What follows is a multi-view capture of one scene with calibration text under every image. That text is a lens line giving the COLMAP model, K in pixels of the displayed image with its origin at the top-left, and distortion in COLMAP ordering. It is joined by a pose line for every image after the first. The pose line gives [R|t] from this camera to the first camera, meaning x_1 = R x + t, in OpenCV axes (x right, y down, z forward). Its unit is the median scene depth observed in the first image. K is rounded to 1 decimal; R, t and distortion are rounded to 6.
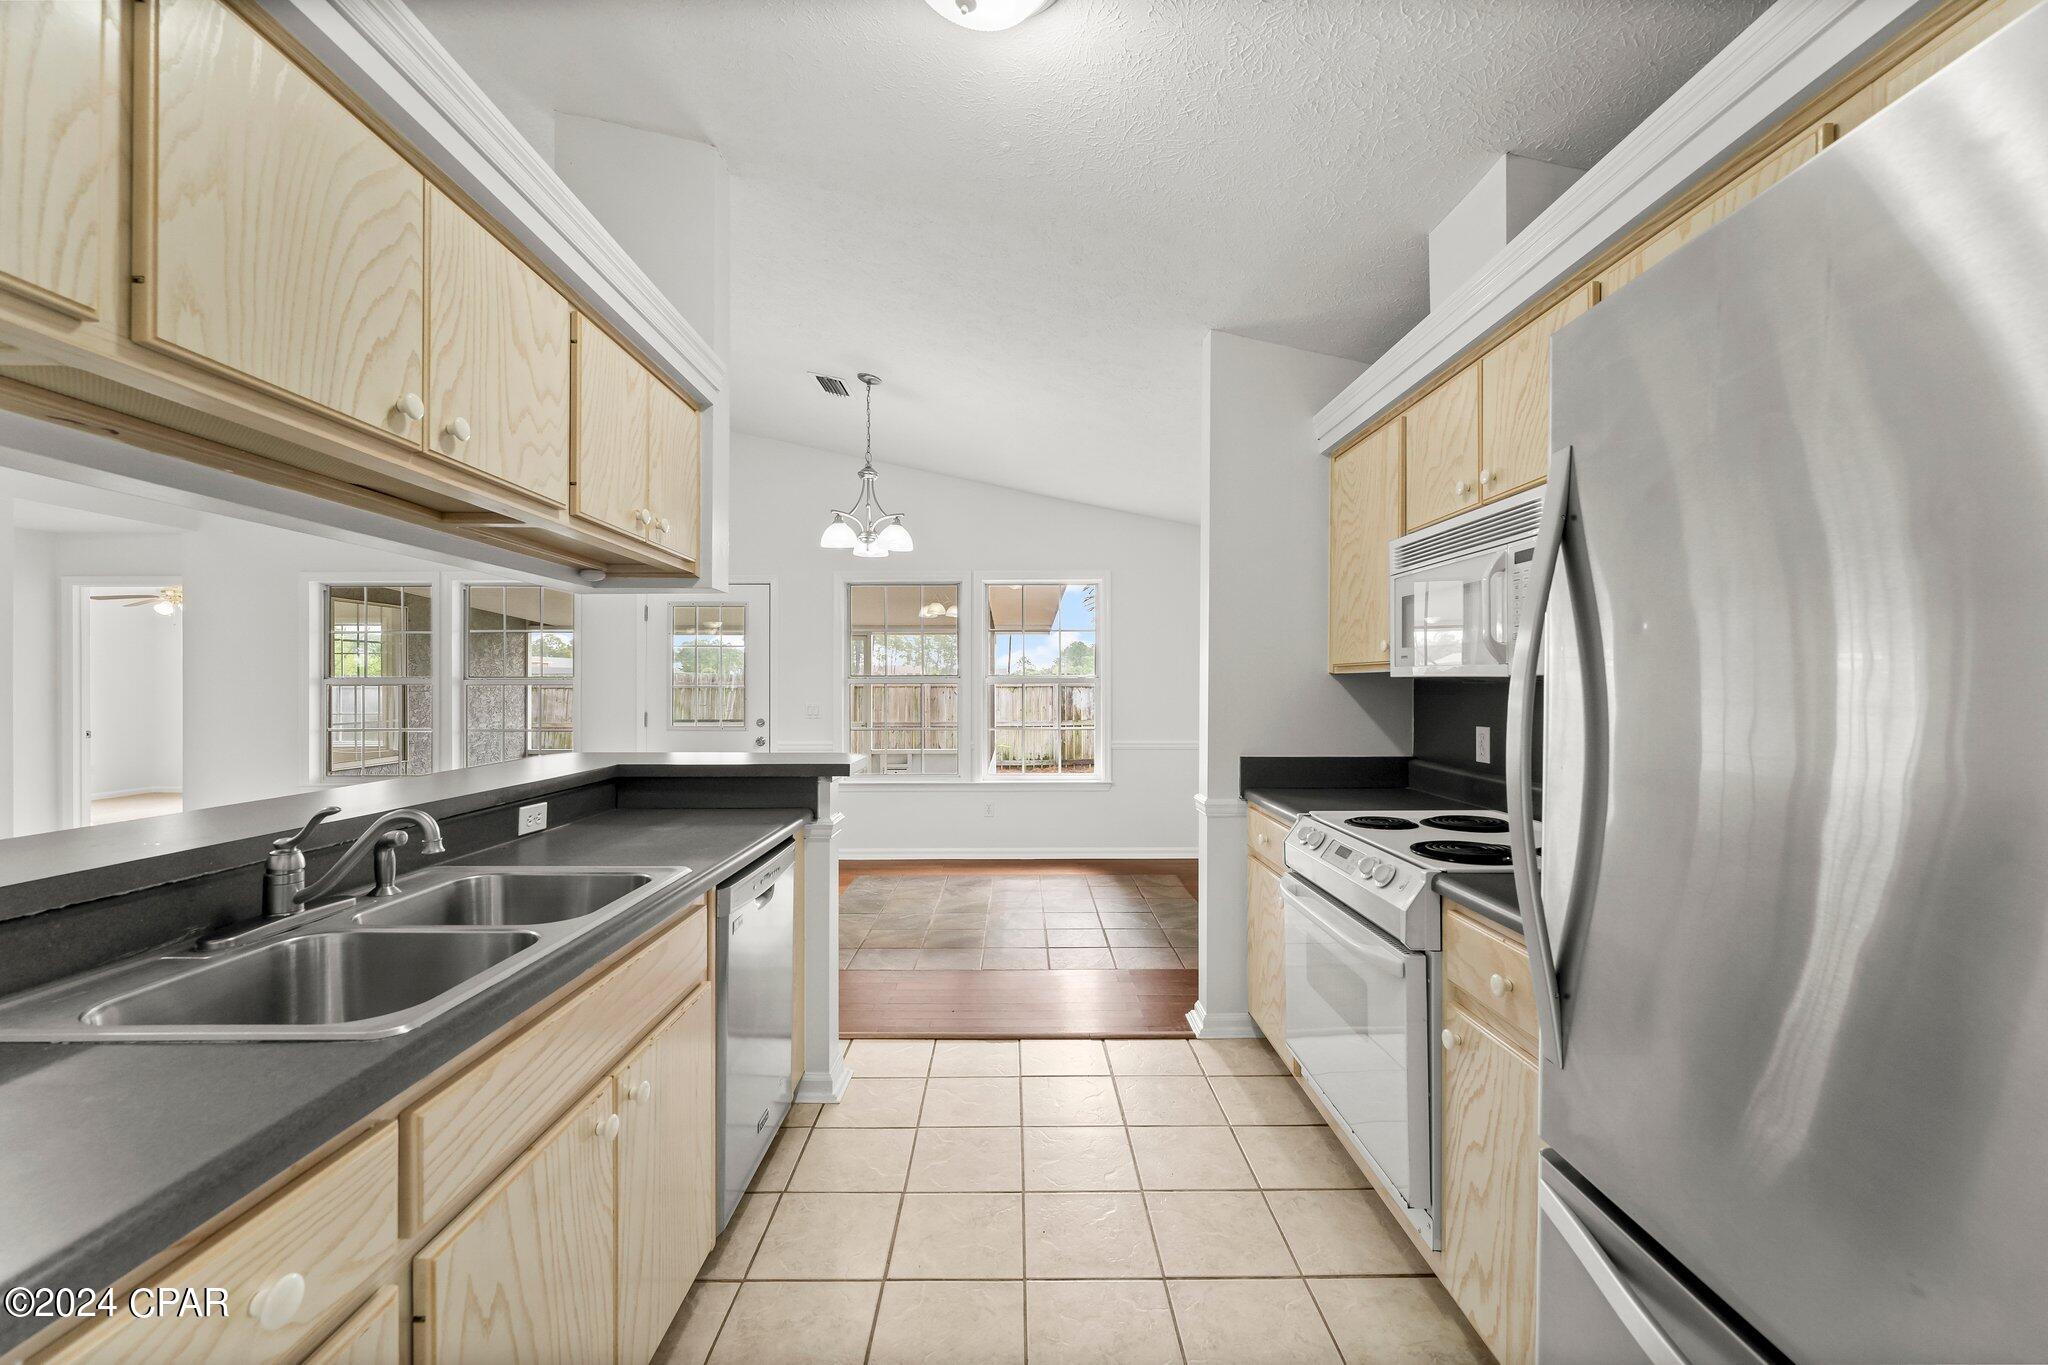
lens RADIAL K [[826.2, 0, 1021.9], [0, 826.2, 685.2], [0, 0, 1]] dist [0.001115, -0.000170]
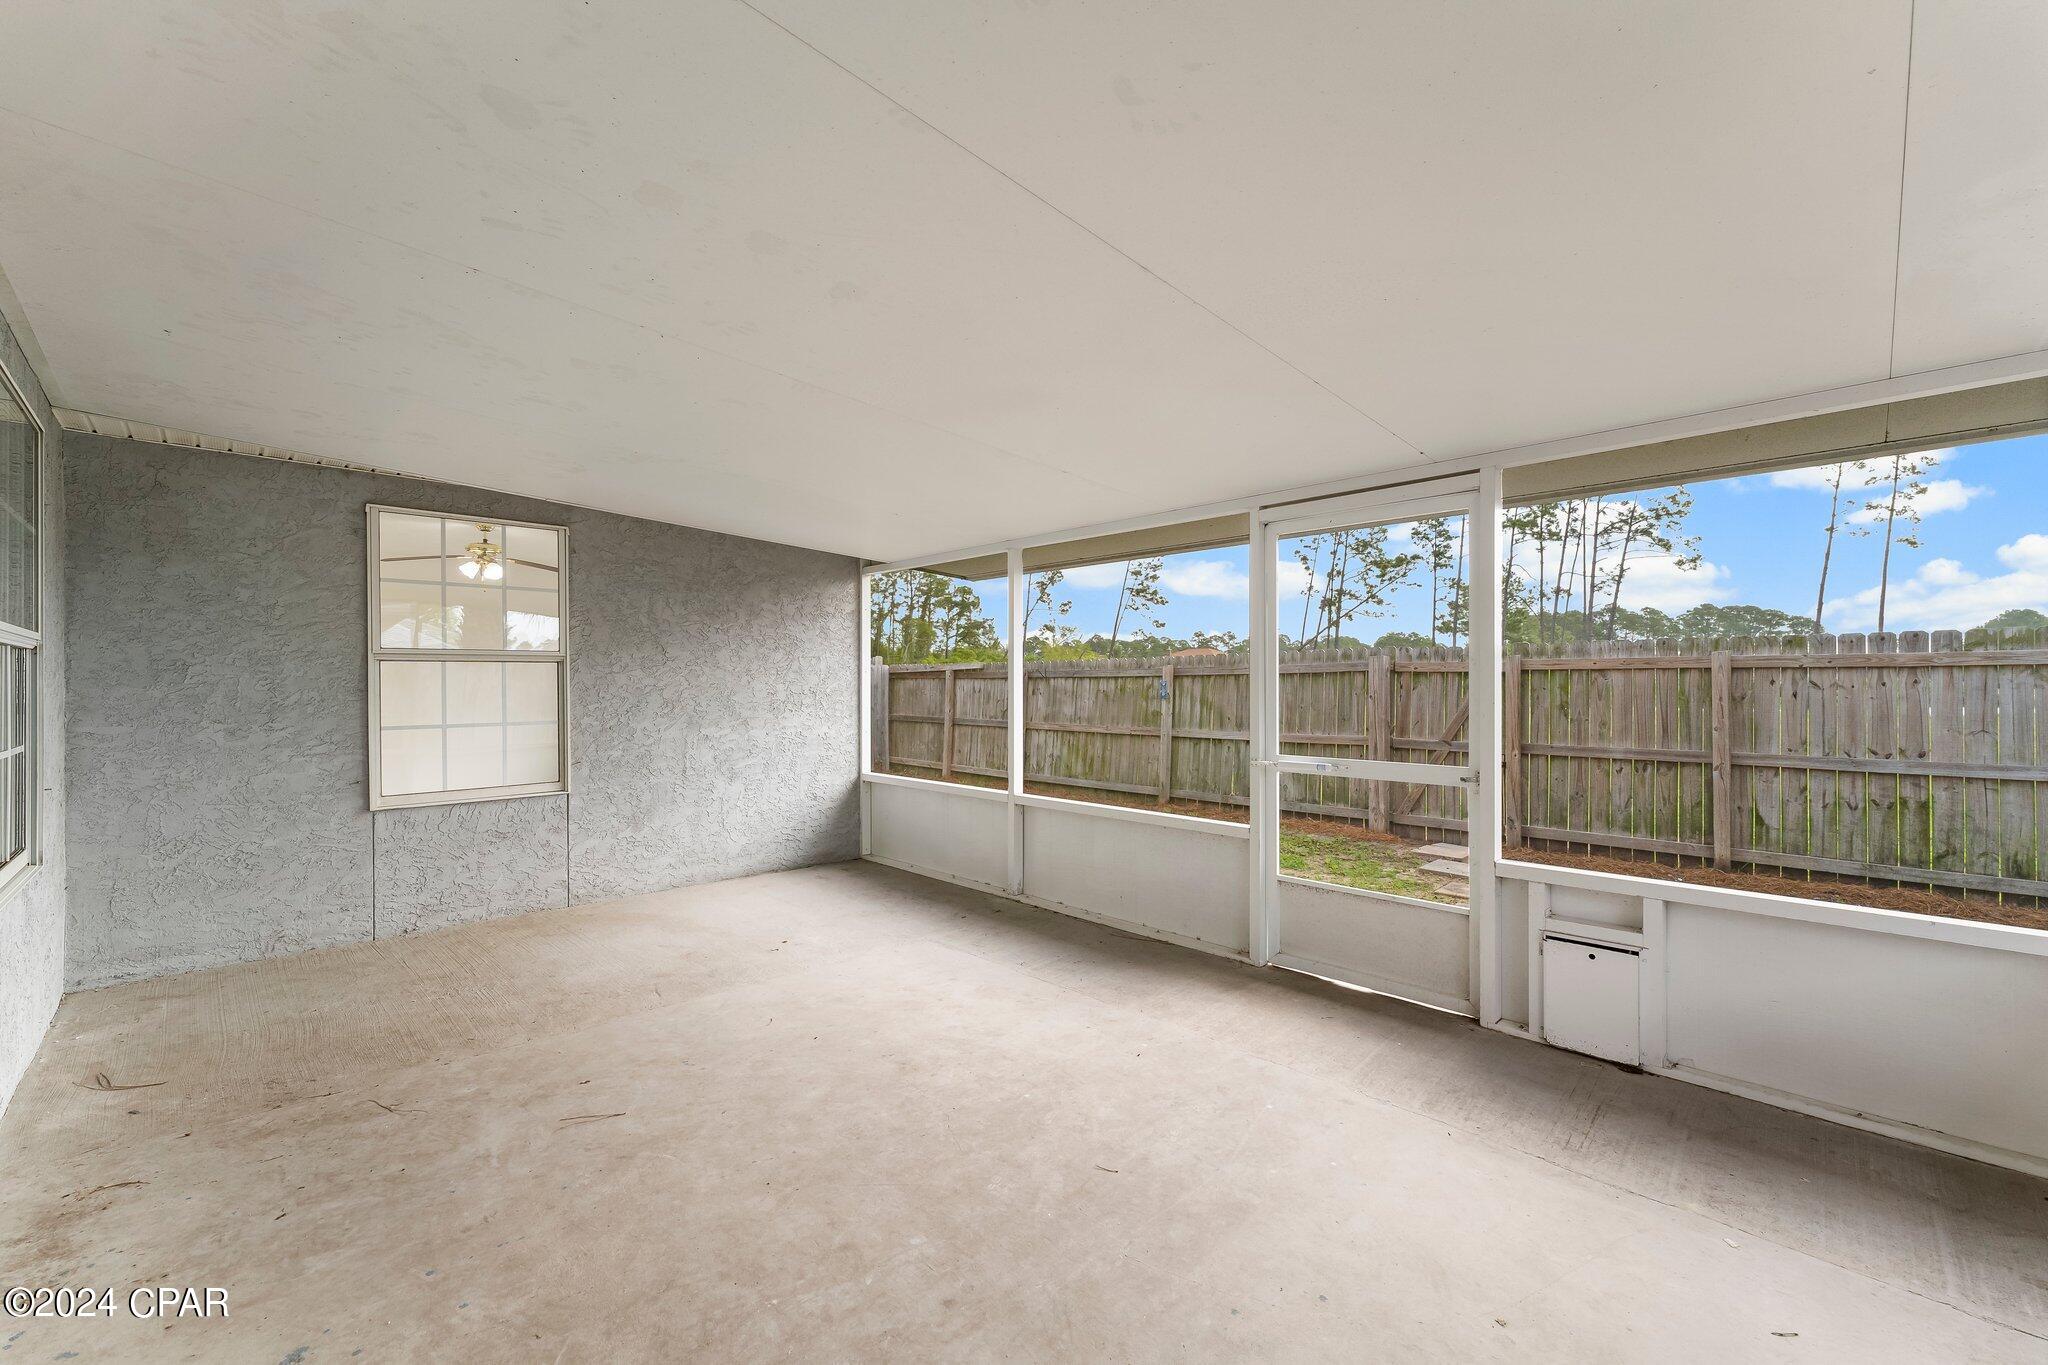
lens RADIAL K [[826.2, 0, 1021.9], [0, 826.2, 685.2], [0, 0, 1]] dist [0.001115, -0.000170]
pose [[0.692592, 0.001414, -0.721328, -0.142820], [0.001886, 0.999991, 0.003771, 0.019104], [0.721327, -0.003972, 0.692583, 1.124916]]
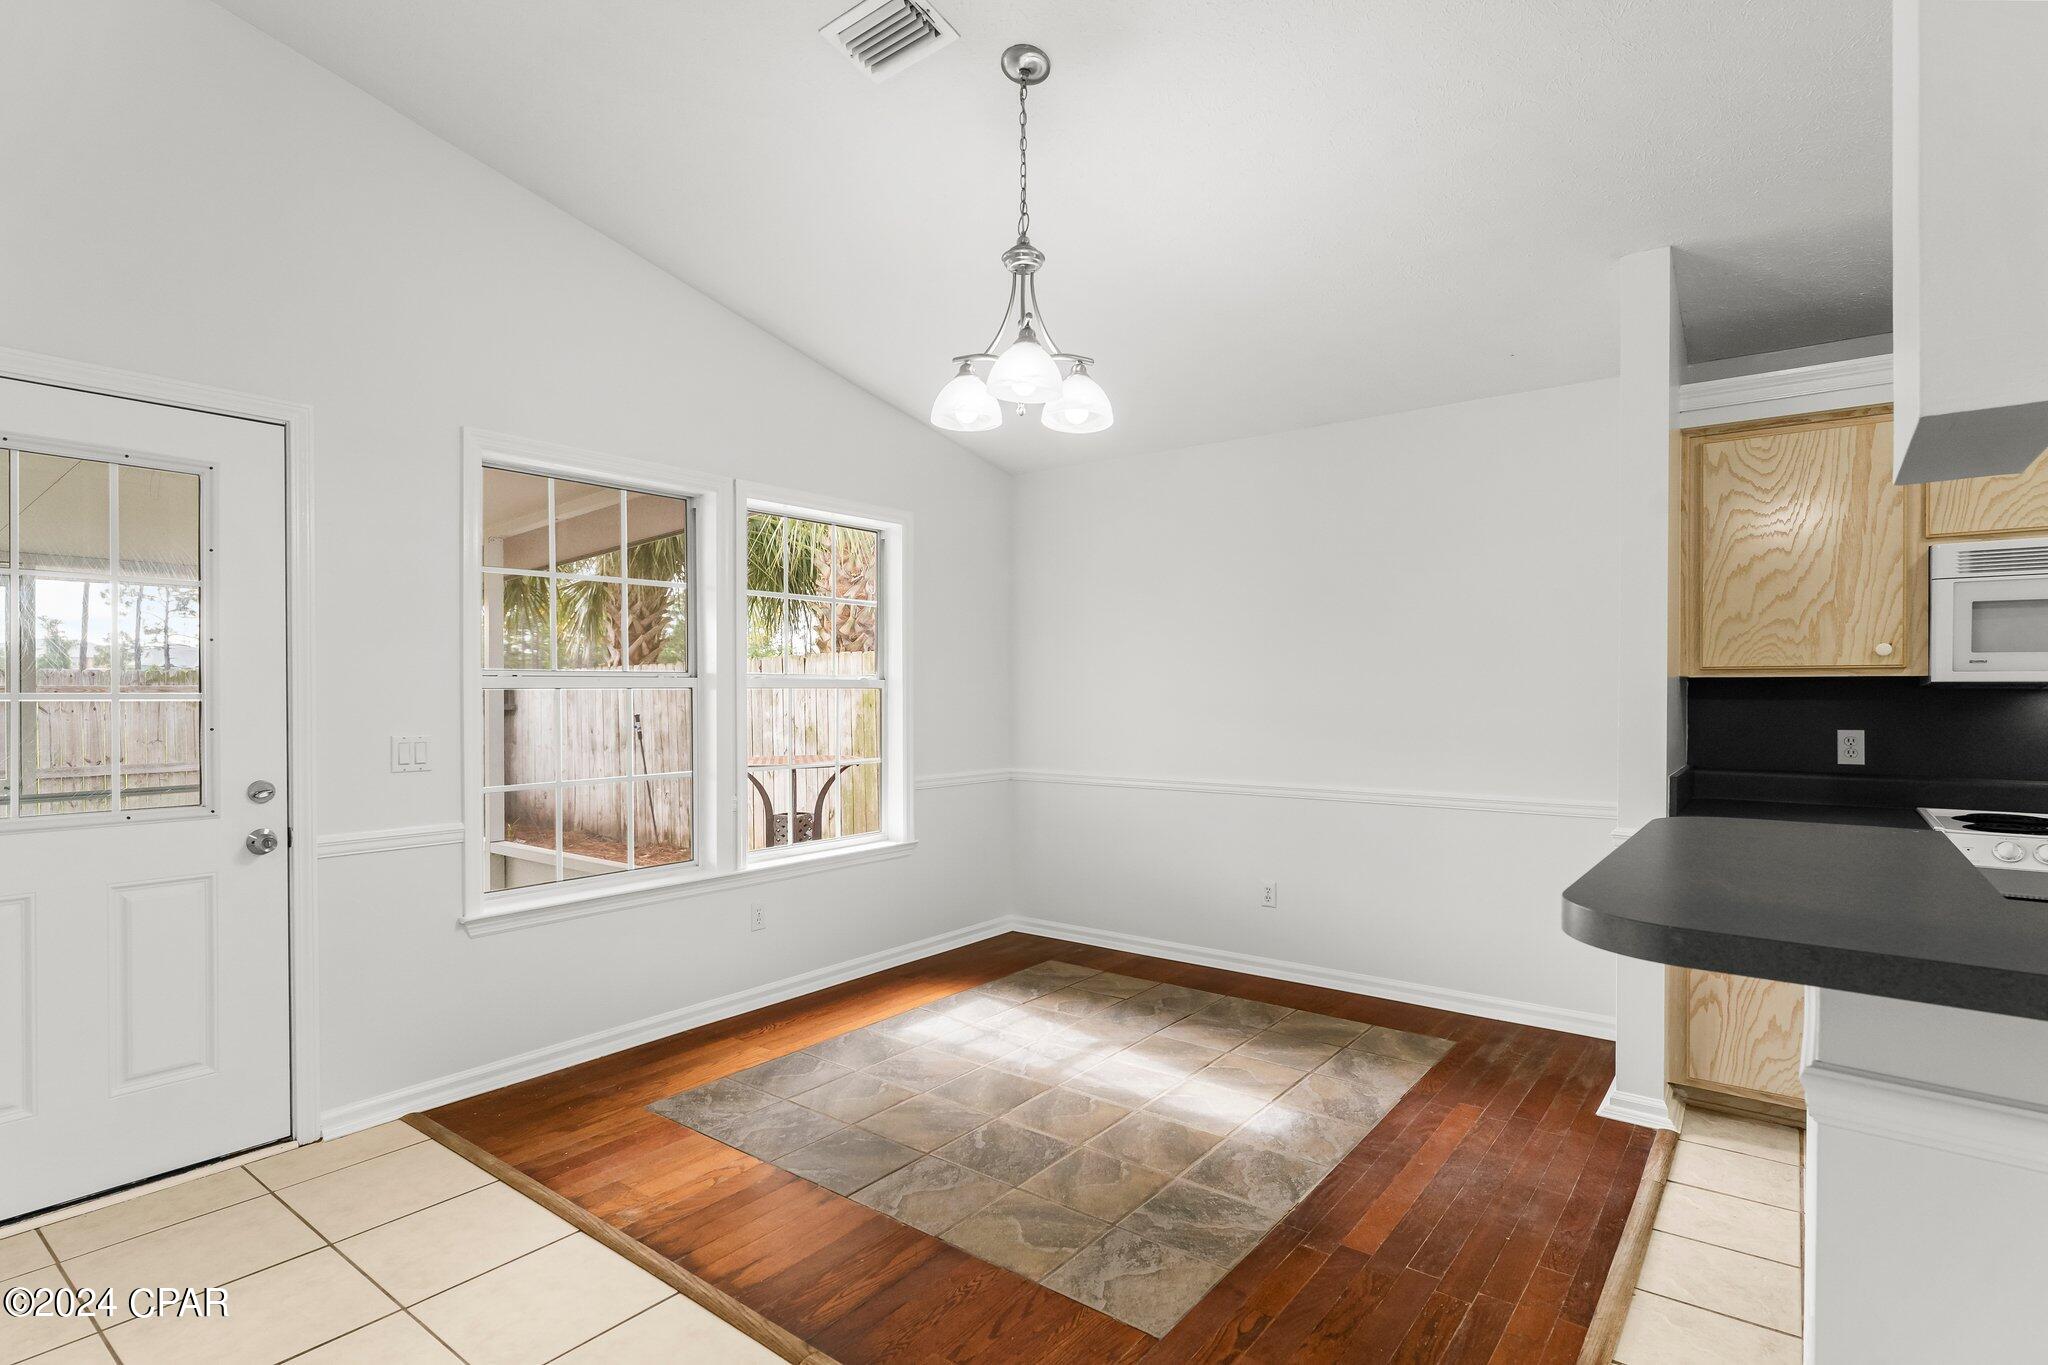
lens RADIAL K [[1013.4, 0, 1022.8], [0, 1013.4, 698.9], [0, 0, 1]] dist [-0.000885, -0.000755]
pose [[0.615806, -0.005940, 0.787875, -0.474772], [0.001265, 0.999978, 0.006549, 0.000593], [-0.787897, -0.003036, 0.615800, 0.452446]]
